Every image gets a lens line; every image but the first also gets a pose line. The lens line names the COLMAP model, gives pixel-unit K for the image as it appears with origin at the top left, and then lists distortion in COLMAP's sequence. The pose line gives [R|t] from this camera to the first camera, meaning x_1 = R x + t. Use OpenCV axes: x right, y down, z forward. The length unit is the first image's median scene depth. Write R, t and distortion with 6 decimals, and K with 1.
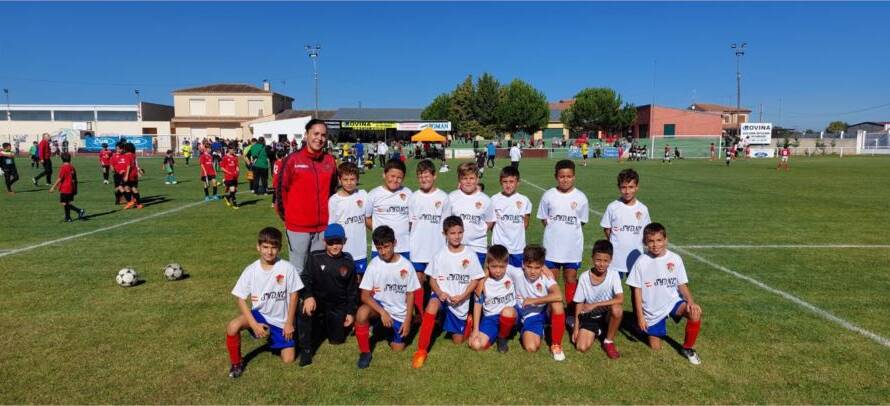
lens RADIAL K [[701.3, 0, 445.0], [0, 701.3, 203.0], [0, 0, 1]] dist [0.073173, -0.126160]
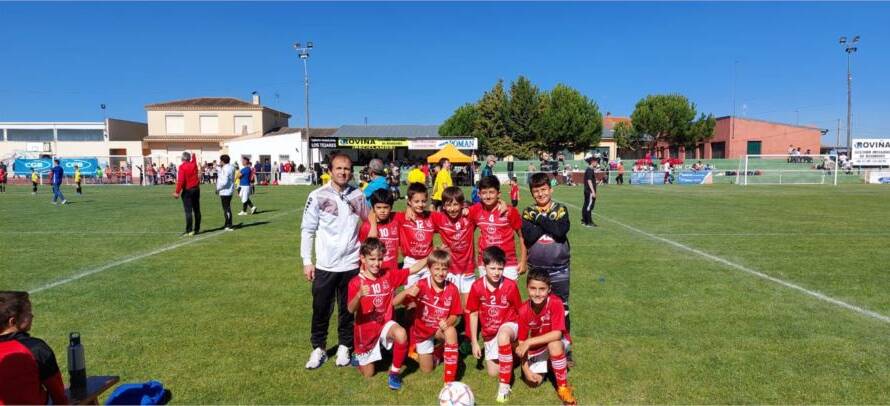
lens RADIAL K [[704.4, 0, 440.5], [0, 704.4, 203.9], [0, 0, 1]] dist [0.073039, -0.124813]
pose [[0.999703, -0.001470, -0.024311, -0.014057], [0.000717, 0.999520, -0.030975, -0.018306], [0.024345, 0.030949, 0.999224, 0.217601]]
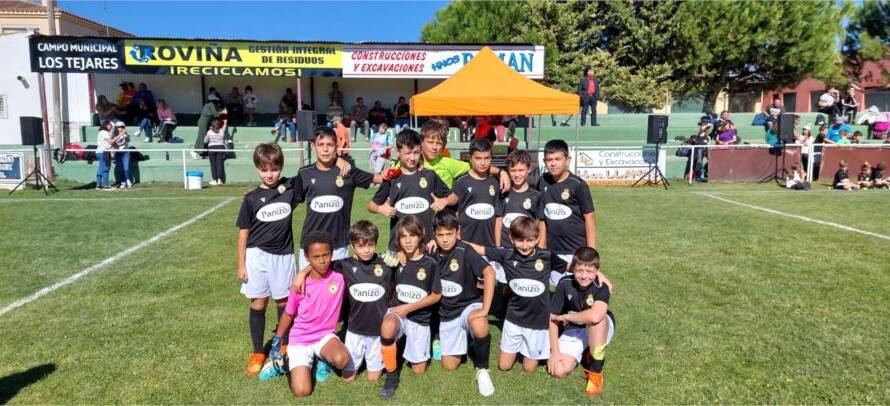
lens RADIAL K [[704.4, 0, 440.5], [0, 704.4, 203.9], [0, 0, 1]] dist [0.073039, -0.124813]
pose [[0.997788, -0.010015, 0.065717, -0.050517], [0.008331, 0.999631, 0.025845, -0.063129], [-0.065952, -0.025240, 0.997504, 0.734902]]
